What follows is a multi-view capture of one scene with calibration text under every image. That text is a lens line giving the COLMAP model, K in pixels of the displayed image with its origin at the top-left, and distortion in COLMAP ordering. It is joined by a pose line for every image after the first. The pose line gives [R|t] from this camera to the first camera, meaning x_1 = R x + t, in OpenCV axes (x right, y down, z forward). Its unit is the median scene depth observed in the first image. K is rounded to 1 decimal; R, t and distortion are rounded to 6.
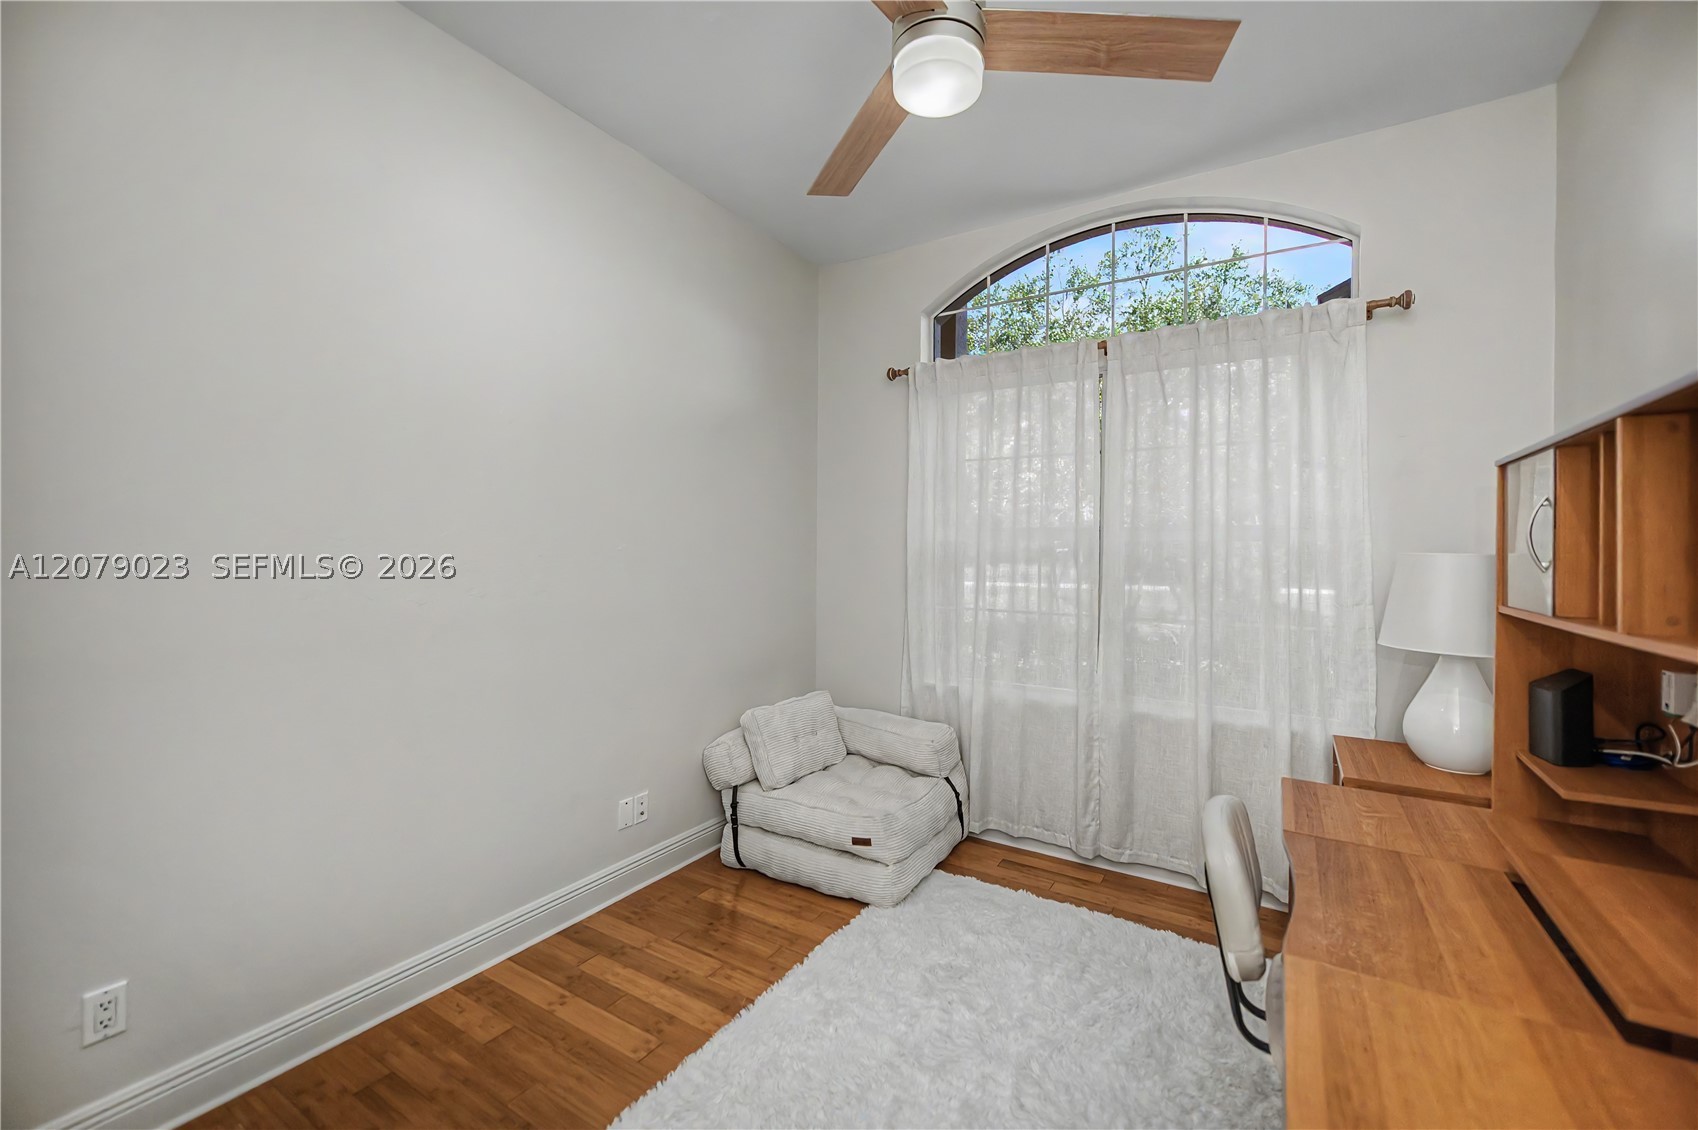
lens RADIAL K [[678.5, 0, 855.9], [0, 678.5, 554.6], [0, 0, 1]] dist [0.006940, -0.003584]
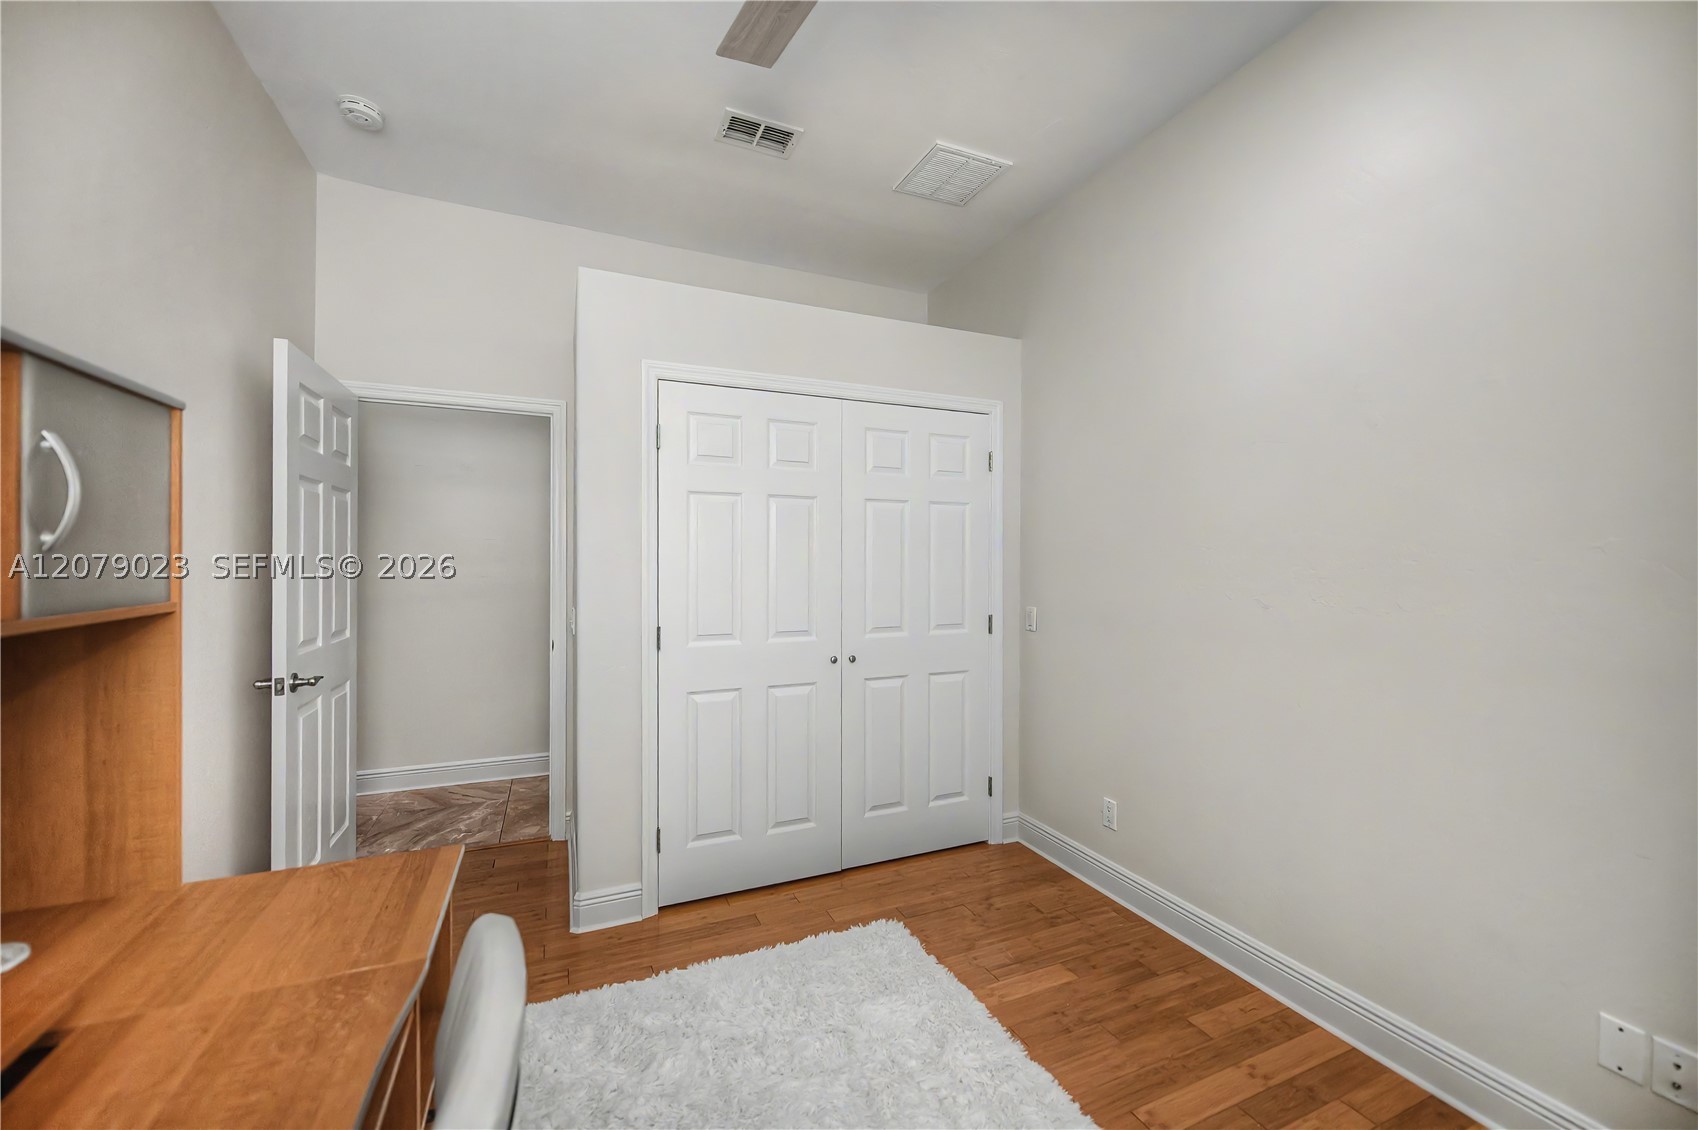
lens RADIAL K [[678.5, 0, 855.3], [0, 678.5, 566.5], [0, 0, 1]] dist [0.006940, -0.003584]
pose [[-0.561229, -0.010089, -0.827599, 0.684008], [-0.012438, 0.999916, -0.003756, 0.028938], [0.827567, 0.008186, -0.561307, 1.272004]]
